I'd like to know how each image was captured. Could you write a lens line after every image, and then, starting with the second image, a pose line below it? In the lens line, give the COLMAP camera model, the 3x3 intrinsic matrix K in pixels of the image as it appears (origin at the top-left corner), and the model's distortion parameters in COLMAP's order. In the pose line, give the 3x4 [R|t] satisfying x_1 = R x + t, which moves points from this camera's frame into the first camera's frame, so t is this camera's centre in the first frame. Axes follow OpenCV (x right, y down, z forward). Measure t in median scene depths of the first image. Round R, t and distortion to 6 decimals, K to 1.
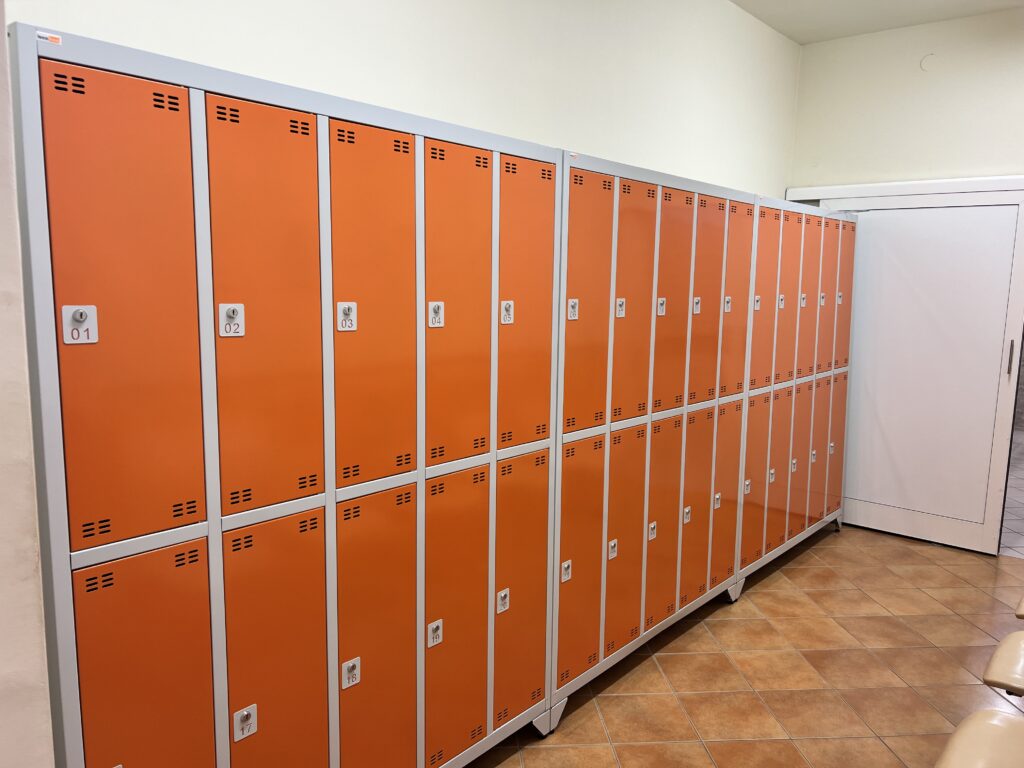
lens RADIAL K [[747.7, 0, 491.4], [0, 747.7, 383.5], [0, 0, 1]] dist [0.006253, 0.000696]
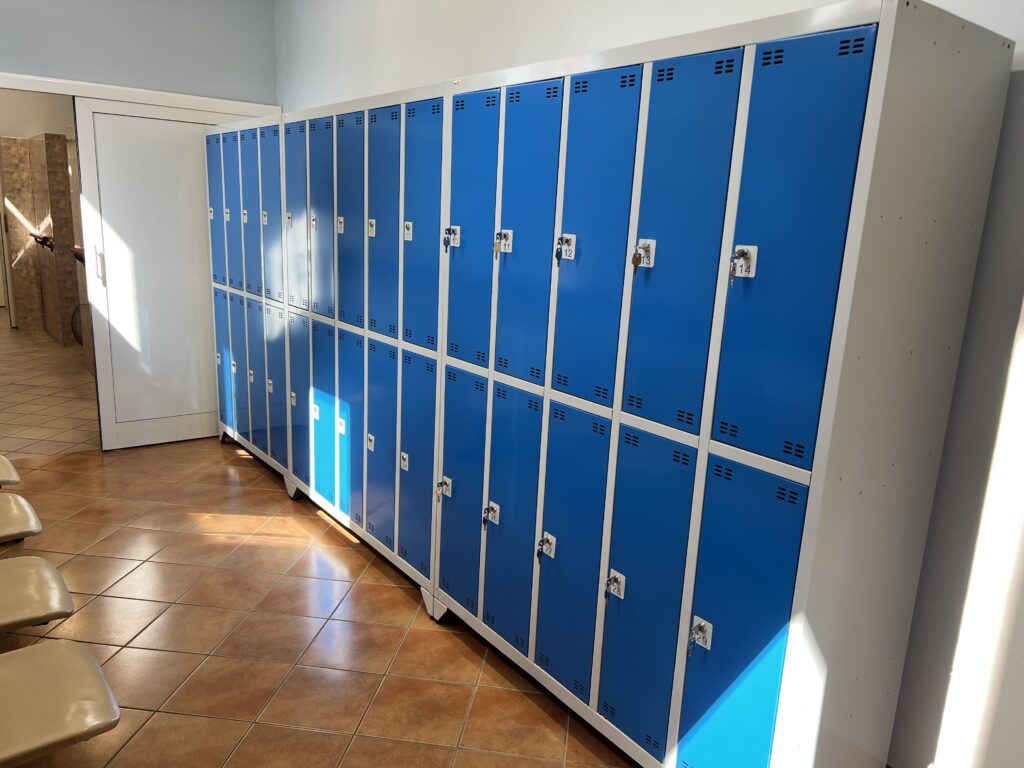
lens RADIAL K [[747.7, 0, 491.4], [0, 747.7, 383.5], [0, 0, 1]] dist [0.006253, 0.000696]
pose [[-0.203242, 0.200203, -0.958442, 1.082029], [-0.178112, 0.954981, 0.237249, -0.152348], [0.962792, 0.218929, -0.158434, 1.208658]]
